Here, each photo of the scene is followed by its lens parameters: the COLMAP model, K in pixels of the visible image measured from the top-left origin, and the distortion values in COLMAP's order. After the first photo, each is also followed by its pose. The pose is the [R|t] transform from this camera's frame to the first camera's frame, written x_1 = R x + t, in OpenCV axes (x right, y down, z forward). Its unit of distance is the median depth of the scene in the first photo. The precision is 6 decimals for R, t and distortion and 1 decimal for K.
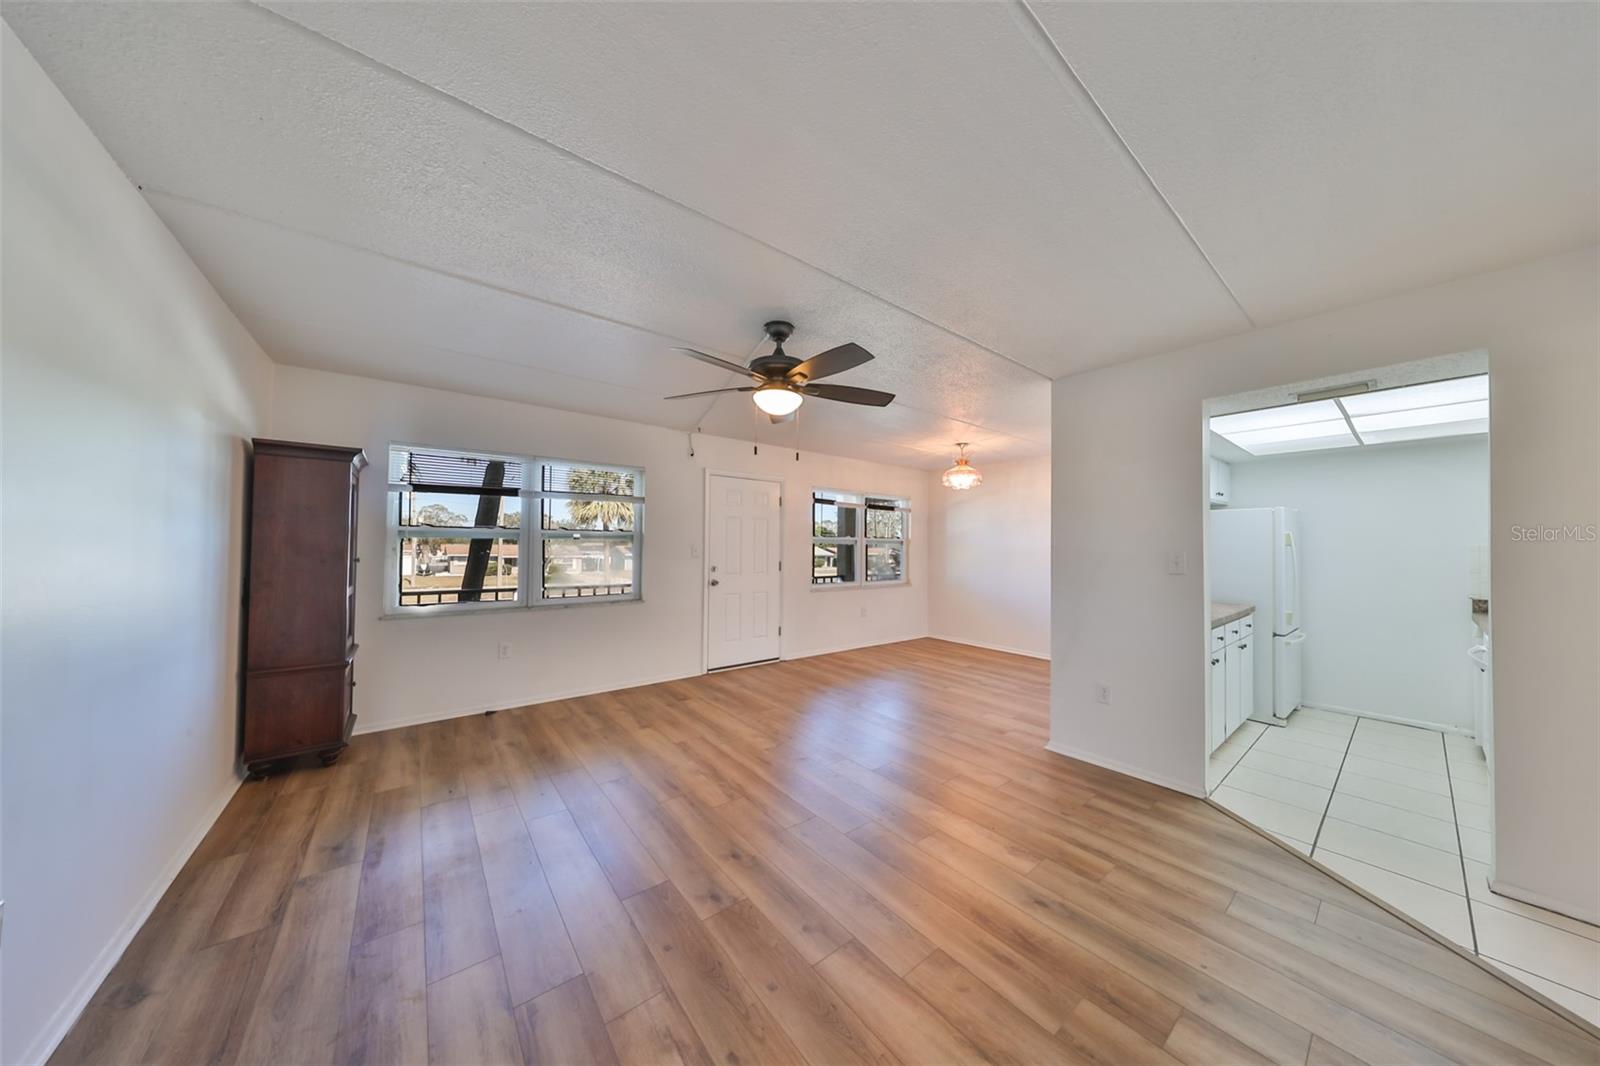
lens RADIAL K [[493.0, 0, 821.2], [0, 493.0, 537.4], [0, 0, 1]] dist [-0.000250, 0.000008]
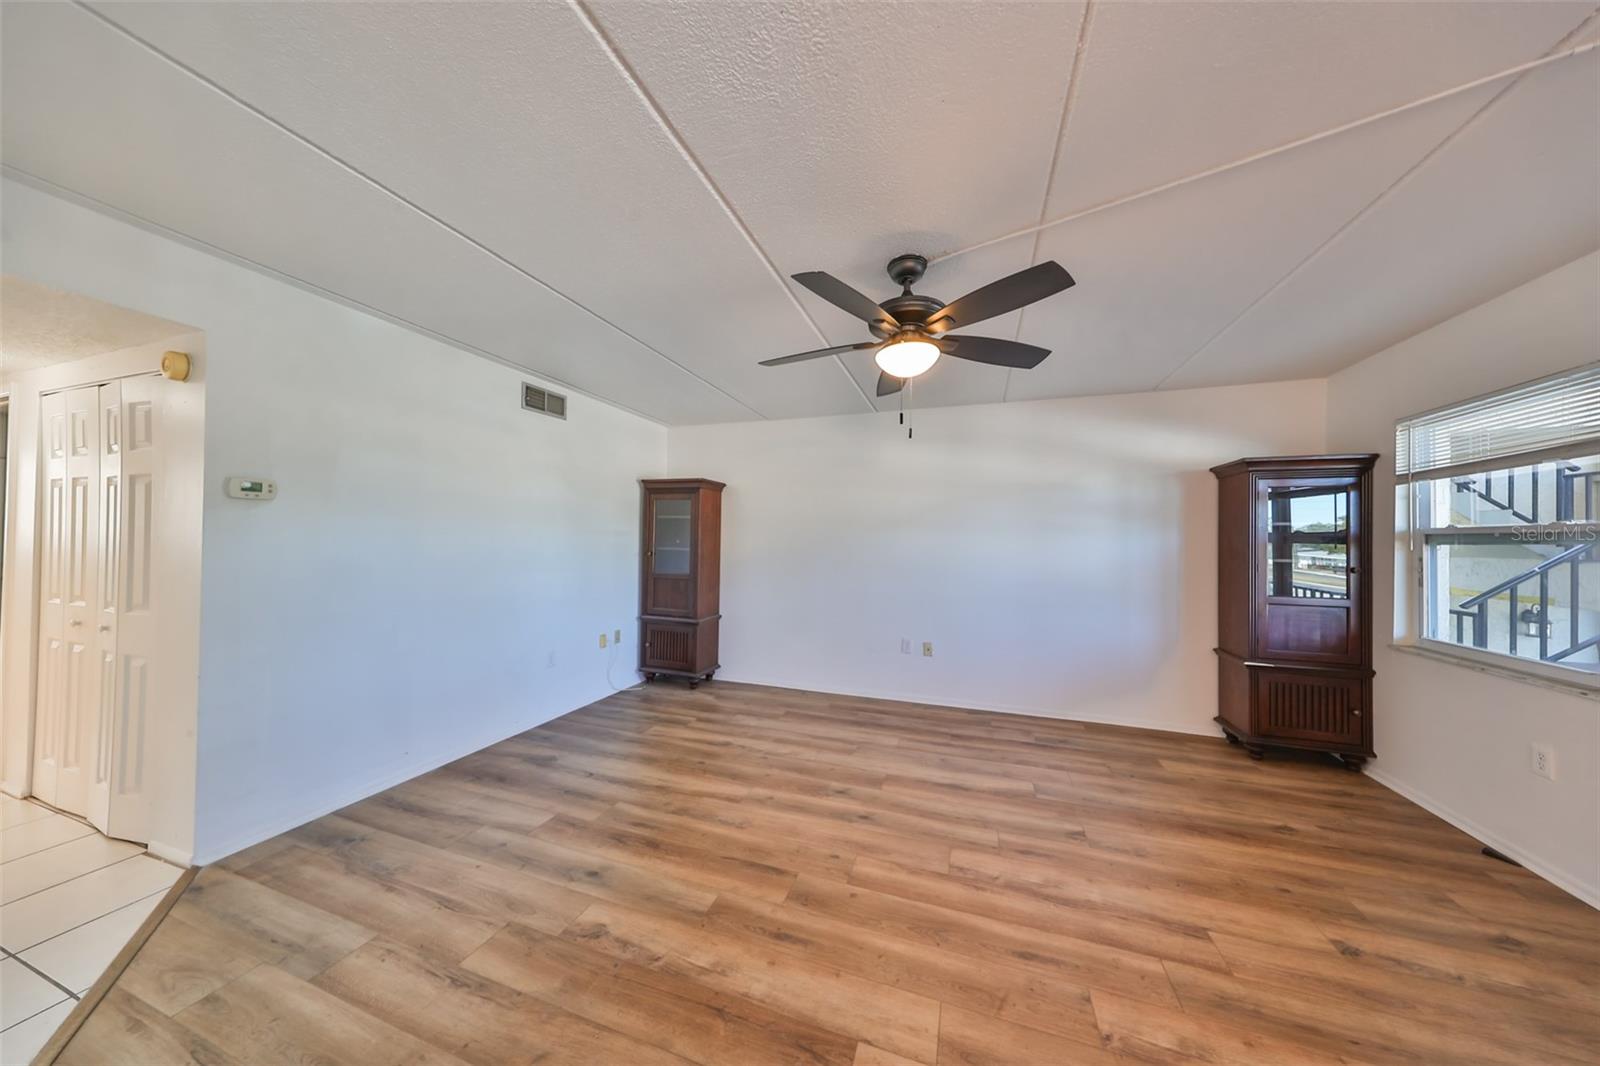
lens RADIAL K [[488.7, 0, 807.0], [0, 488.7, 535.8], [0, 0, 1]] dist [0.000303, 0.000027]
pose [[-0.857324, -0.028366, -0.513996, 0.357007], [-0.014821, 0.999427, -0.030435, 0.019737], [0.514565, -0.018475, -0.857253, 1.261137]]
